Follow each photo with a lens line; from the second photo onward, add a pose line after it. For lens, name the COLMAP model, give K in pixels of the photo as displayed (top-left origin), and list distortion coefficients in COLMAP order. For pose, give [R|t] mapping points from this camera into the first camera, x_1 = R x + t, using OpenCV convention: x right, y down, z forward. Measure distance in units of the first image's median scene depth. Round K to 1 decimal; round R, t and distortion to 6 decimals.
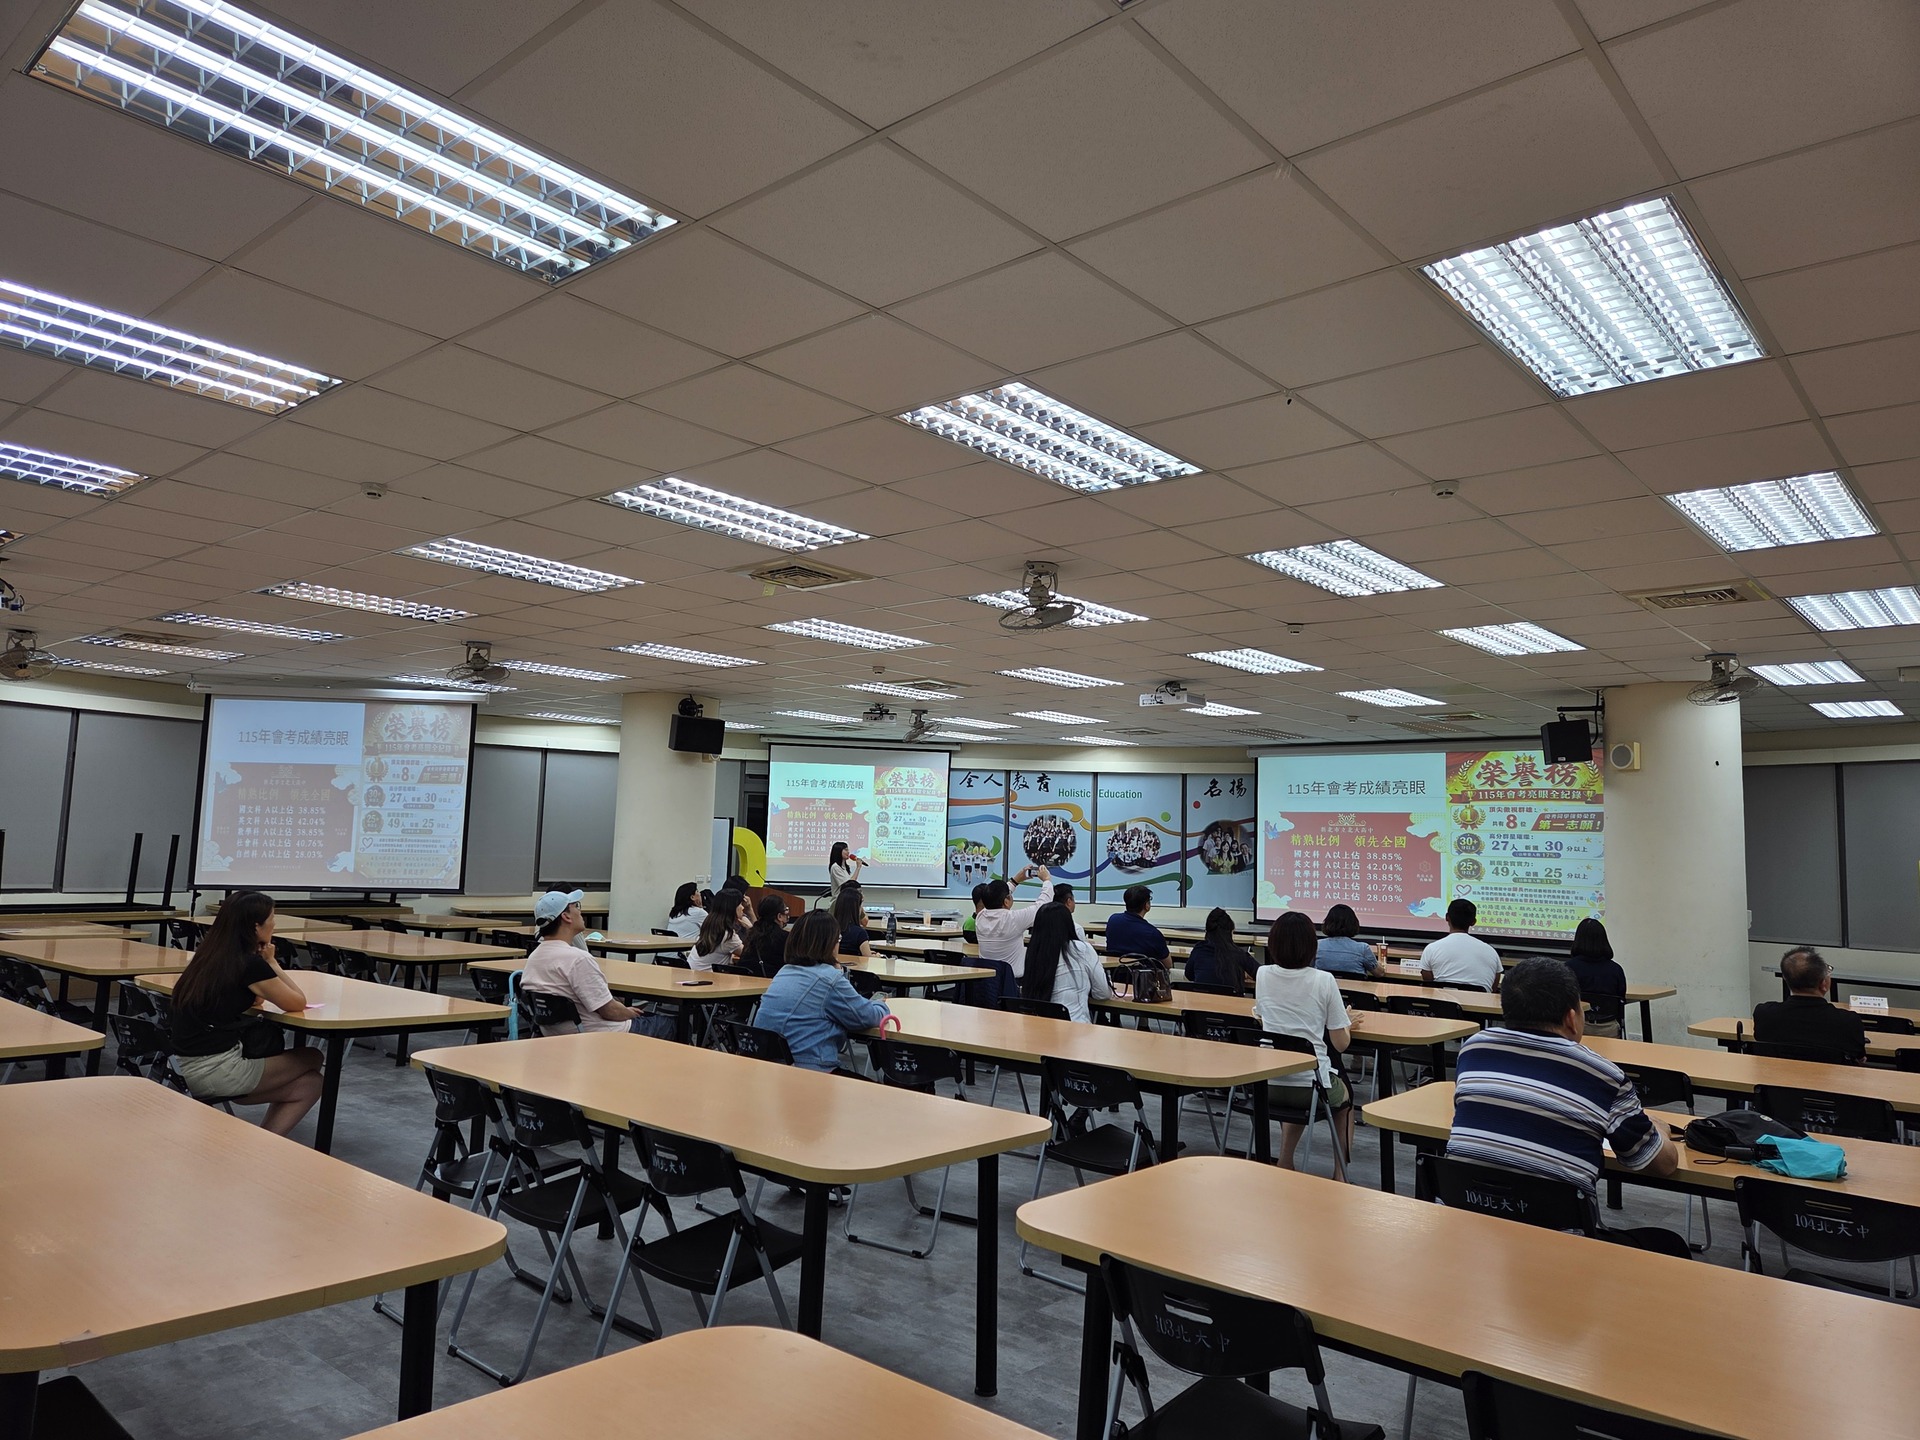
lens RADIAL K [[1280.9, 0, 966.8], [0, 1280.9, 724.0], [0, 0, 1]] dist [0.089321, -0.079946]
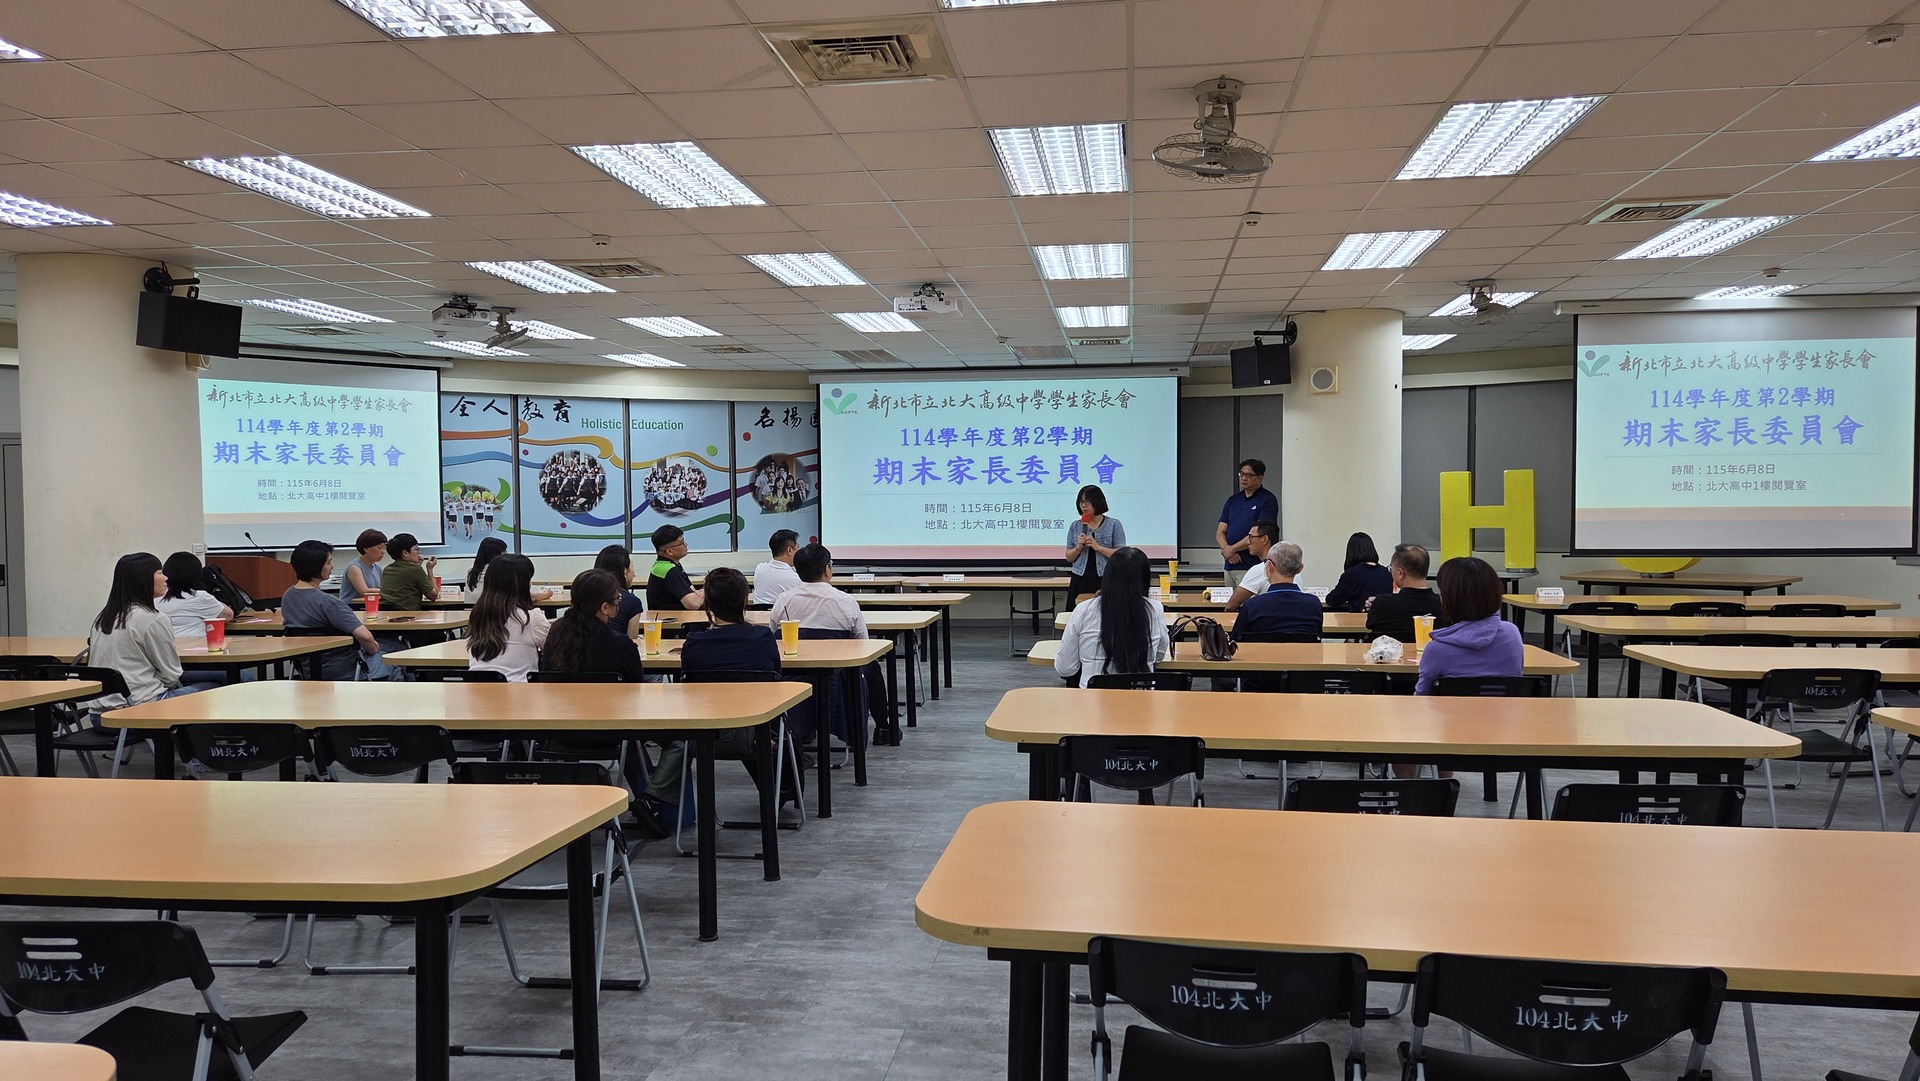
lens RADIAL K [[1276.5, 0, 967.8], [0, 1276.5, 551.0], [0, 0, 1]] dist [0.086858, -0.079088]
pose [[0.830744, -0.057233, 0.553704, -0.248388], [-0.023569, 0.990192, 0.137710, 0.020289], [-0.556155, -0.127452, 0.821247, 0.232059]]
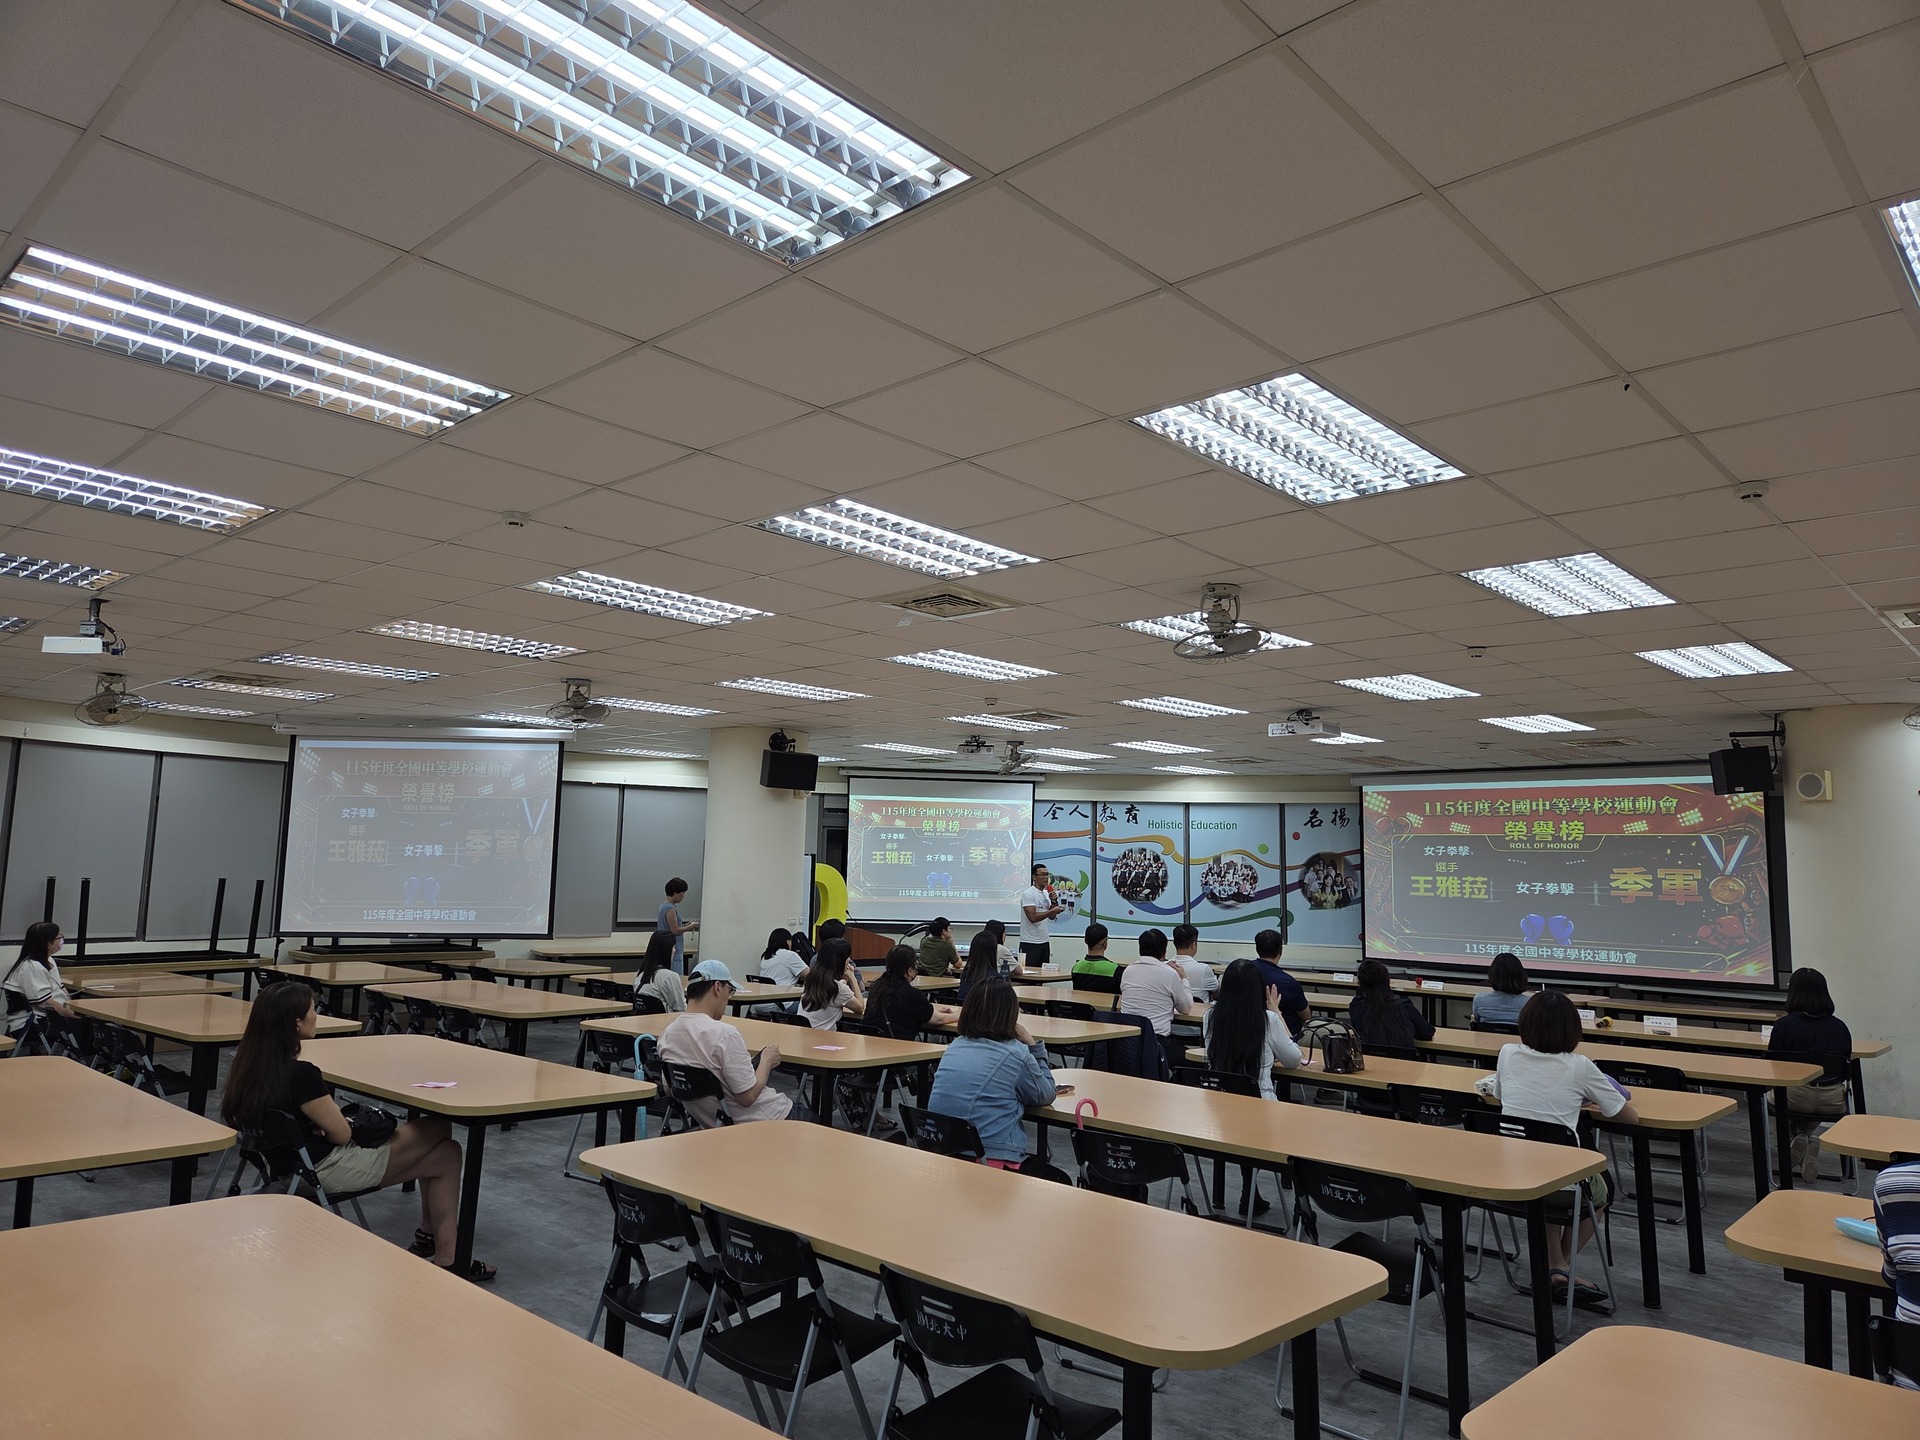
lens RADIAL K [[1279.9, 0, 952.8], [0, 1279.9, 721.2], [0, 0, 1]] dist [0.085174, -0.080216]
pose [[0.999250, -0.012633, -0.036614, -0.051331], [0.011867, 0.999708, -0.021059, -0.006749], [0.036870, 0.020609, 0.999108, 0.047334]]
